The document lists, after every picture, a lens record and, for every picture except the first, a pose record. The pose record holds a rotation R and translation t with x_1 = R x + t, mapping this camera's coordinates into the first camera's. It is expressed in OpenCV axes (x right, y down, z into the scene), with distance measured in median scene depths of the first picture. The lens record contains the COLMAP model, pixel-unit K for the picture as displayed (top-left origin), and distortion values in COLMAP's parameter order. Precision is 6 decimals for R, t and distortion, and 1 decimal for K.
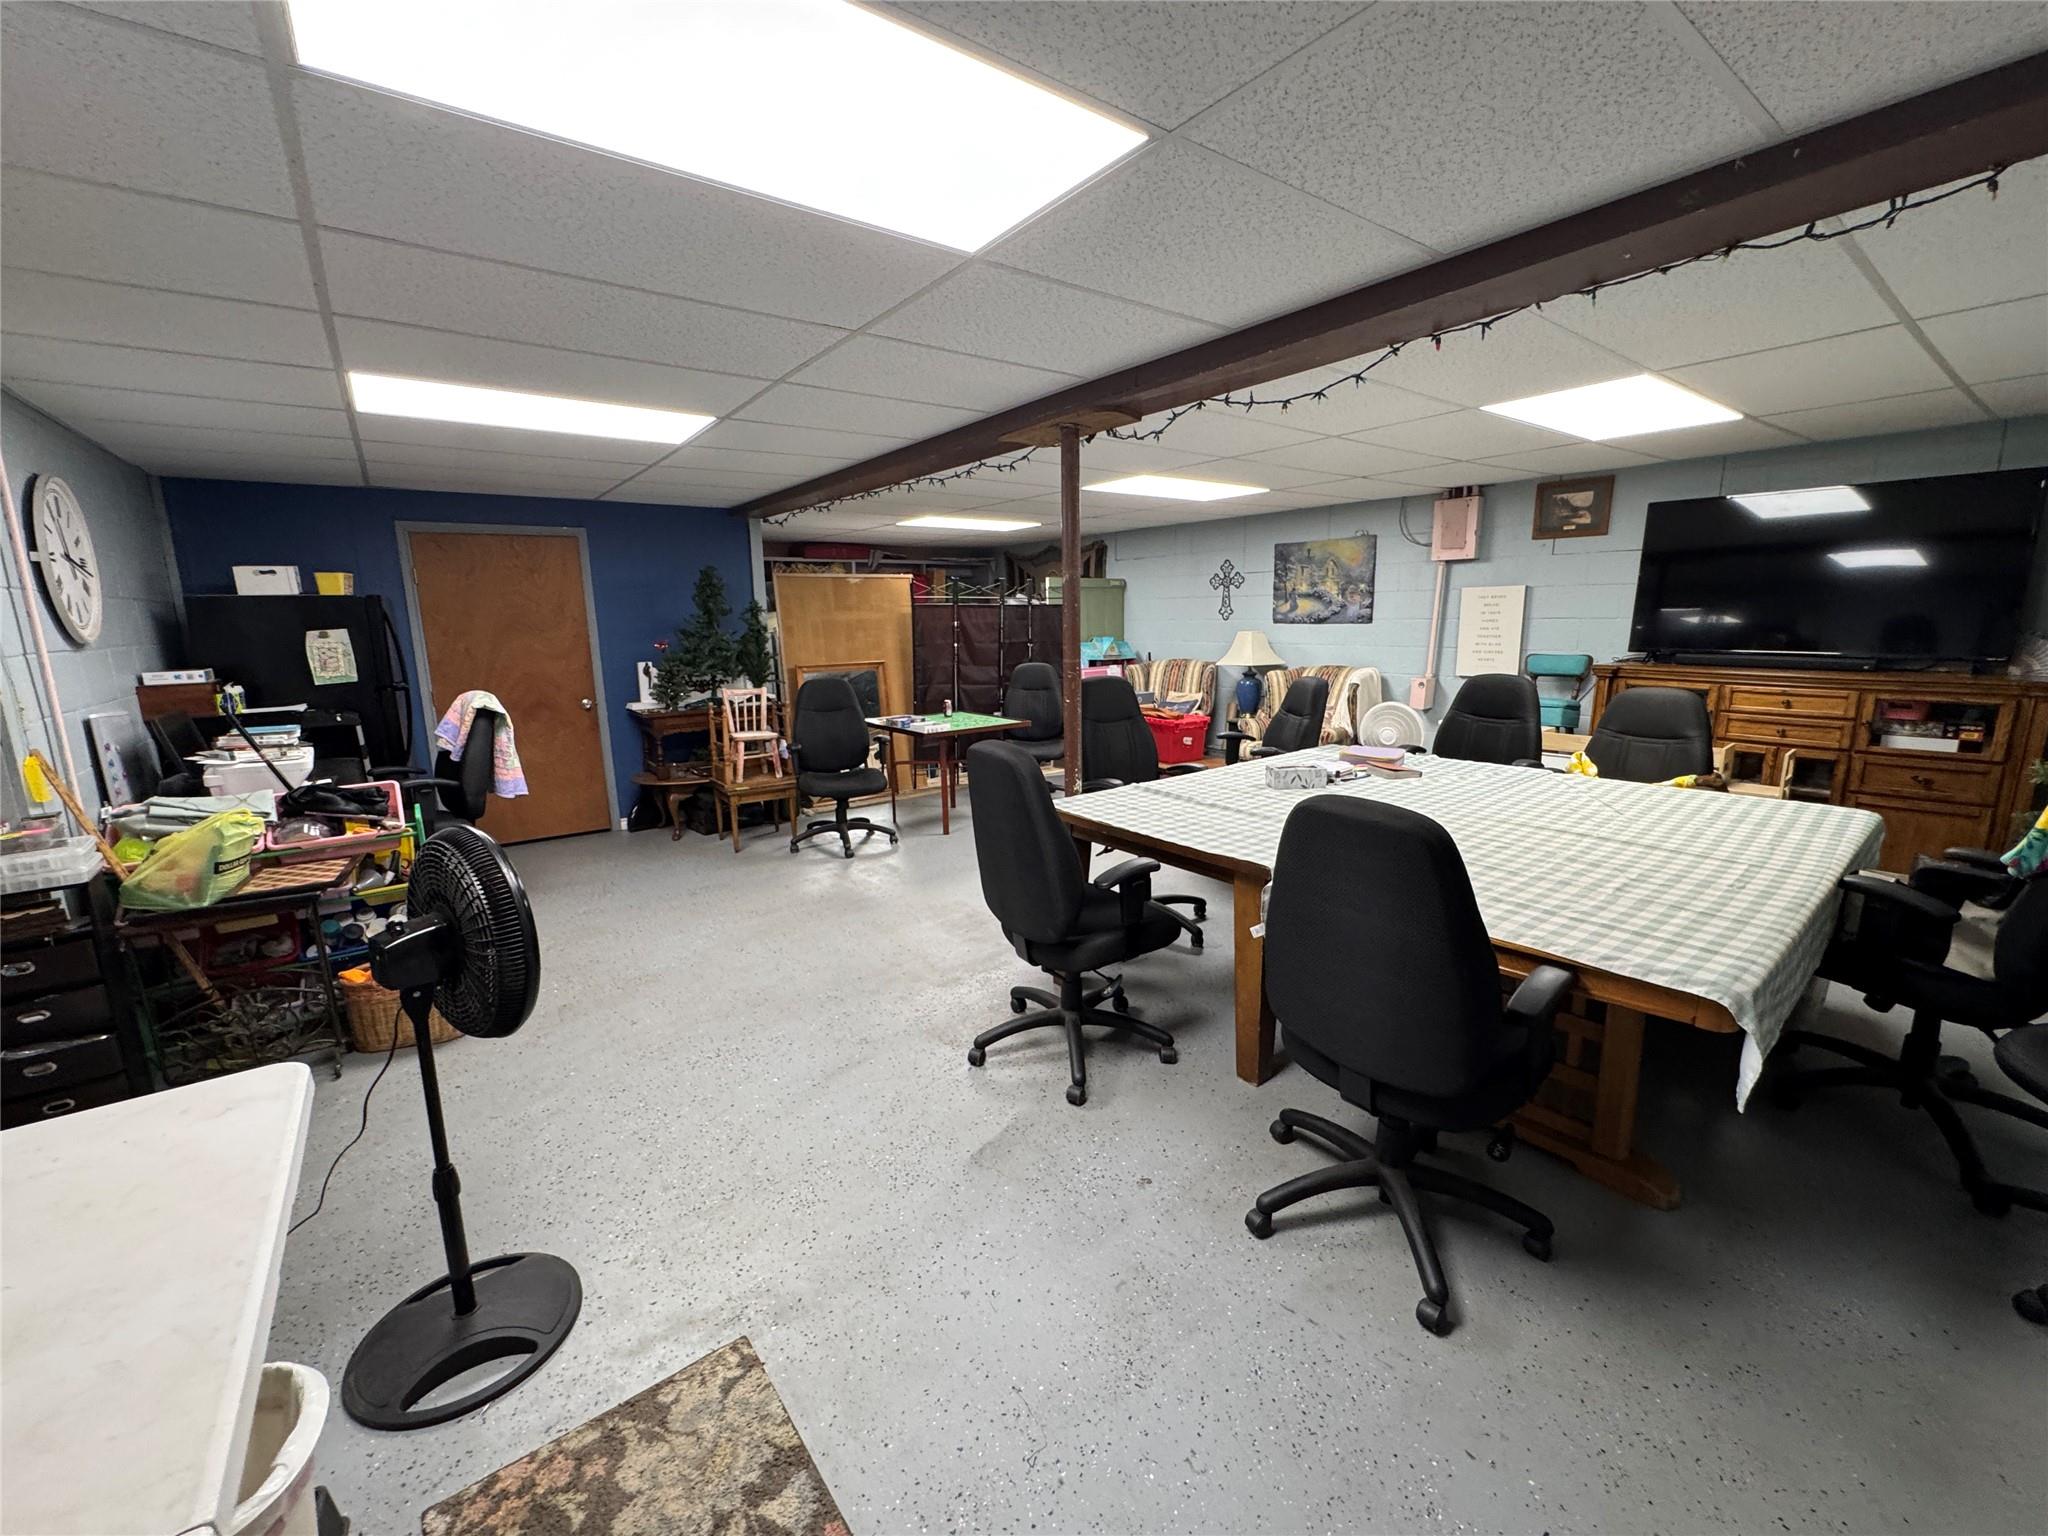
lens RADIAL K [[821.4, 0, 1023.3], [0, 821.4, 770.7], [0, 0, 1]] dist [-0.006931, 0.001461]
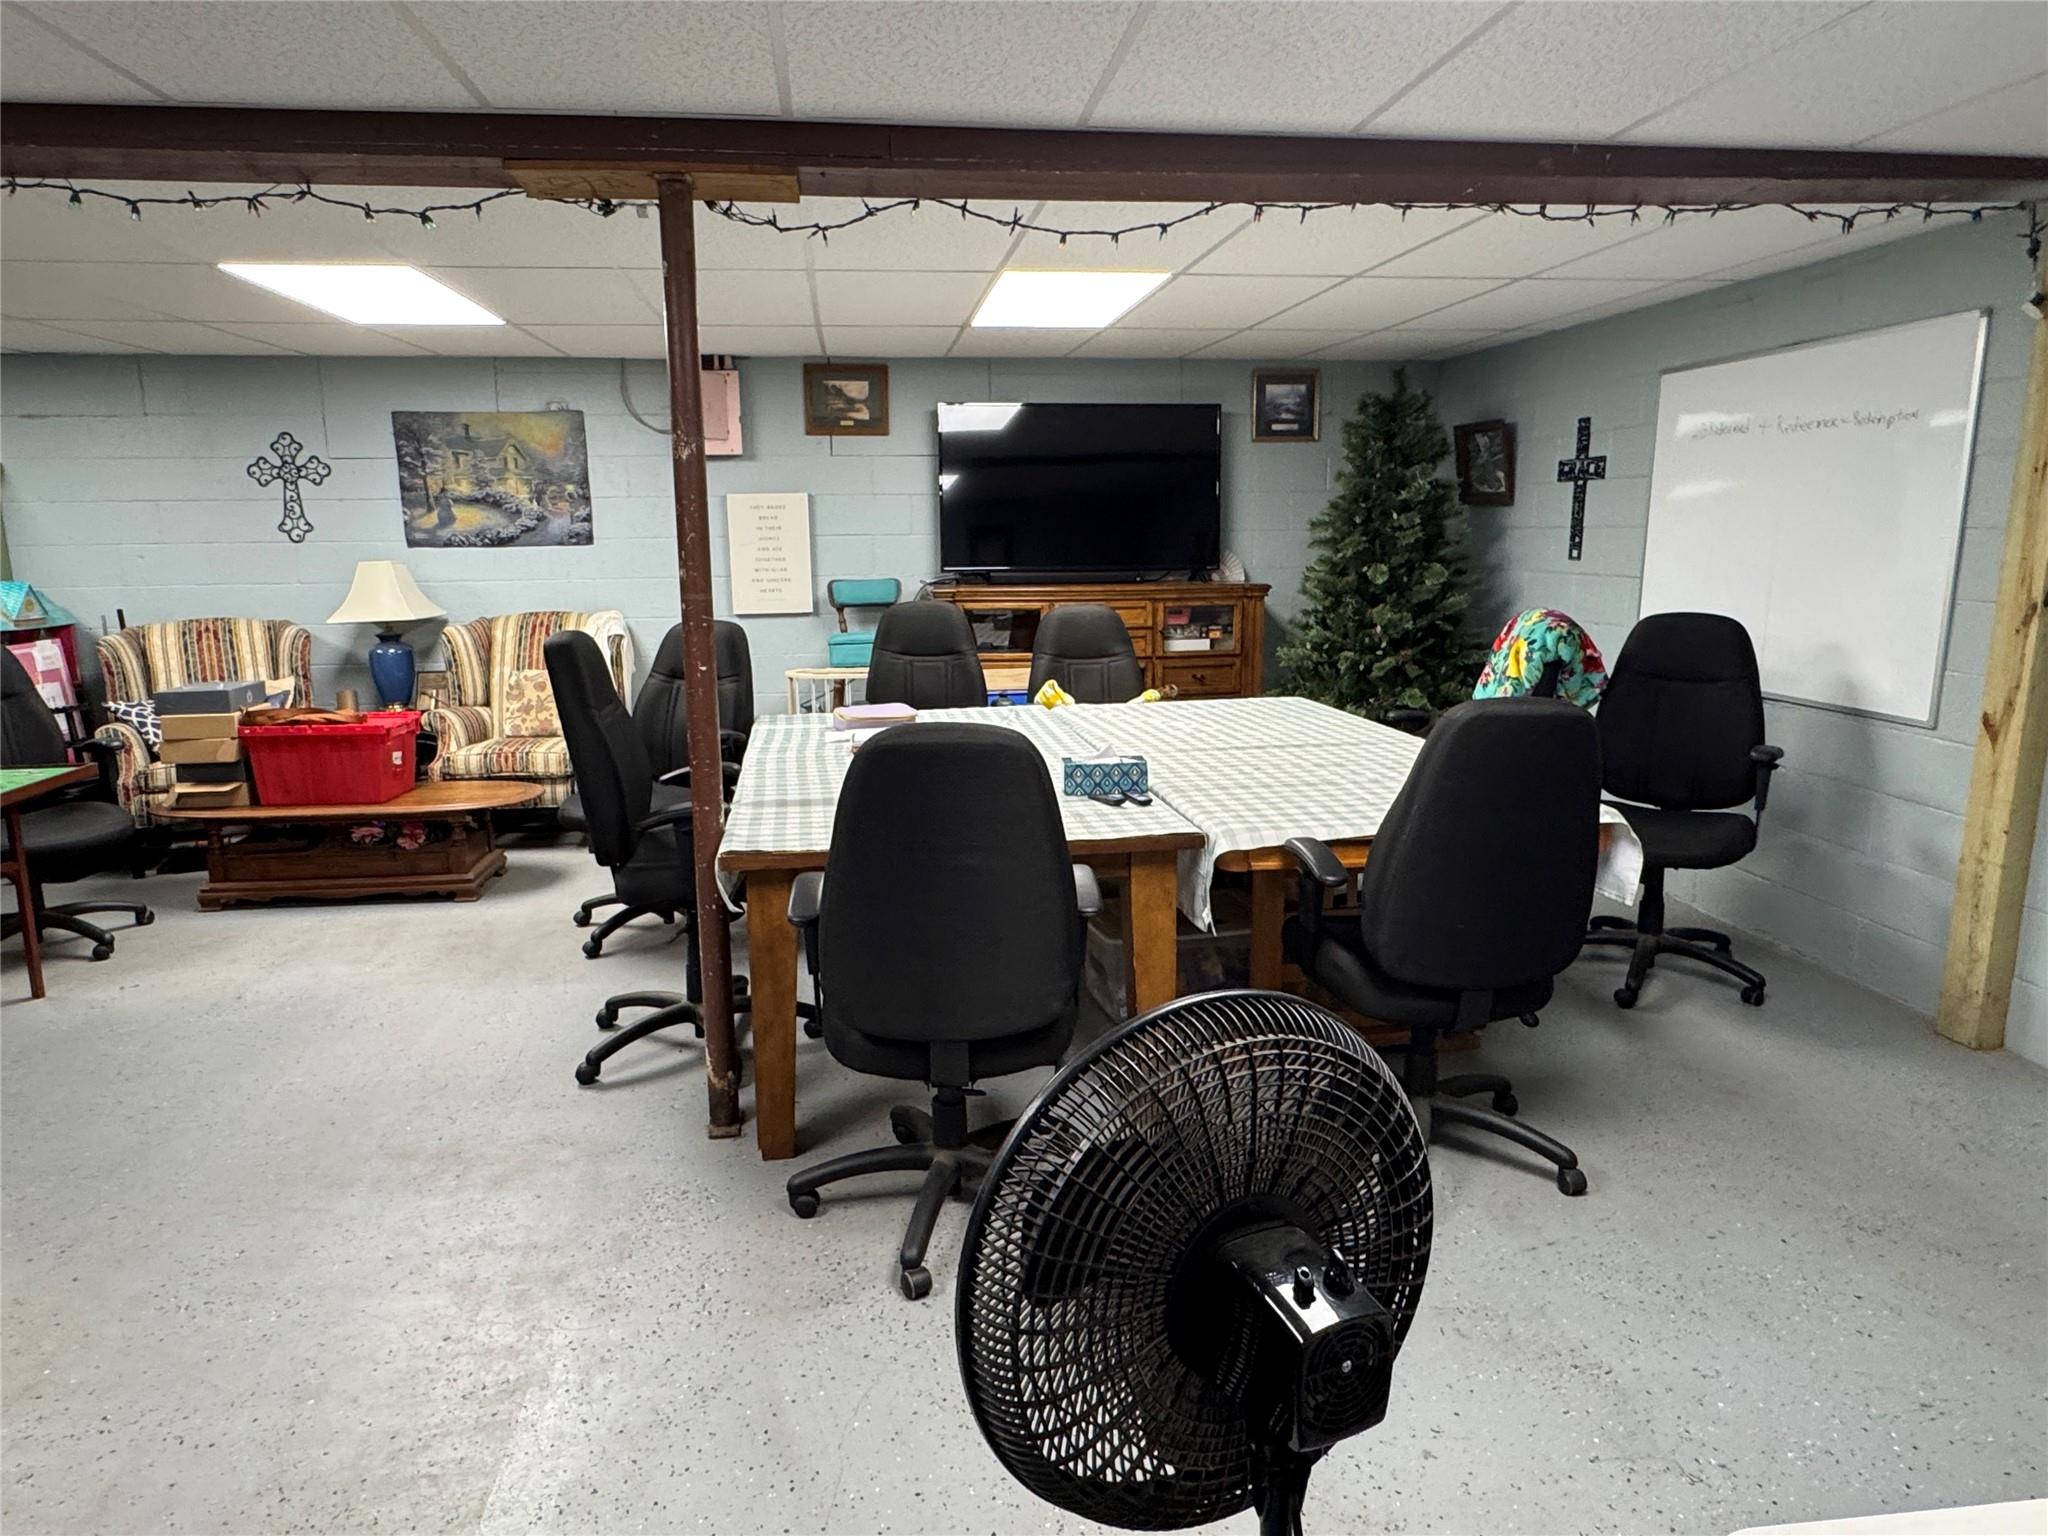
lens RADIAL K [[1294.0, 0, 1021.4], [0, 1294.0, 768.0], [0, 0, 1]] dist [-0.008430, 0.002690]
pose [[0.487314, -0.151784, 0.859934, -0.370310], [0.167093, 0.982789, 0.078780, -0.031048], [-0.857091, 0.105299, 0.504289, 0.225265]]
